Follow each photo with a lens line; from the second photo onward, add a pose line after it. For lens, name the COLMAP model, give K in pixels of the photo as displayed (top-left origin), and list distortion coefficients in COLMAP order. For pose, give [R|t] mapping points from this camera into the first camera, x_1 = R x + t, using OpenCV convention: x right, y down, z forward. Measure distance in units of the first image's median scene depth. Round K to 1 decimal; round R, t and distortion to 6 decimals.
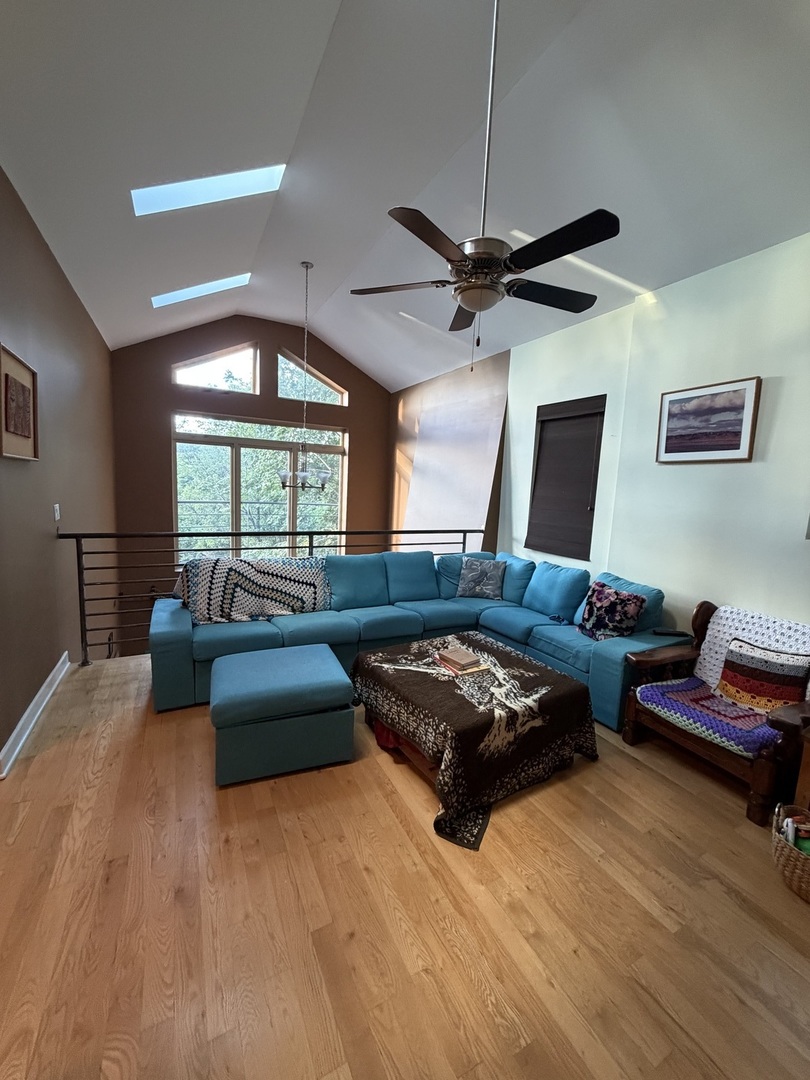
lens RADIAL K [[429.7, 0, 404.7], [0, 429.7, 535.0], [0, 0, 1]] dist [0.000261, 0.000005]
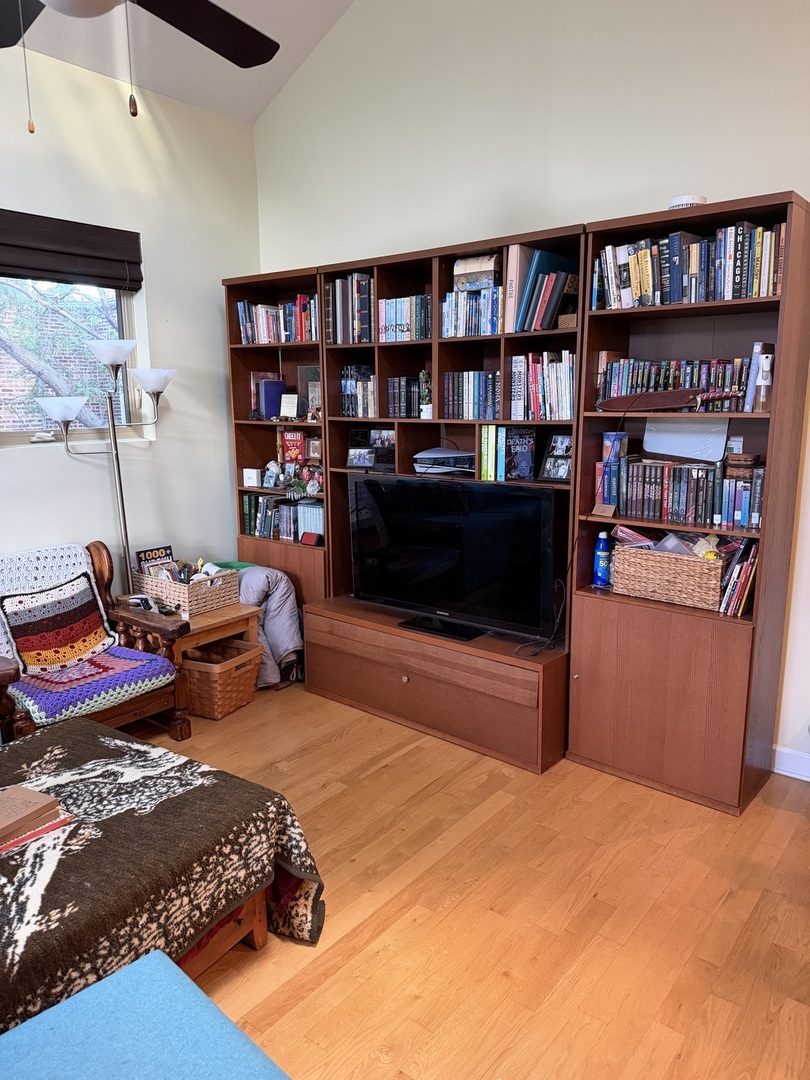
lens RADIAL K [[755.8, 0, 405.2], [0, 755.8, 539.2], [0, 0, 1]] dist [0.000831, -0.000212]
pose [[-0.400417, -0.212414, 0.891374, -0.671345], [0.102562, 0.956260, 0.273948, -0.143901], [-0.910575, 0.201115, -0.361117, 0.905266]]
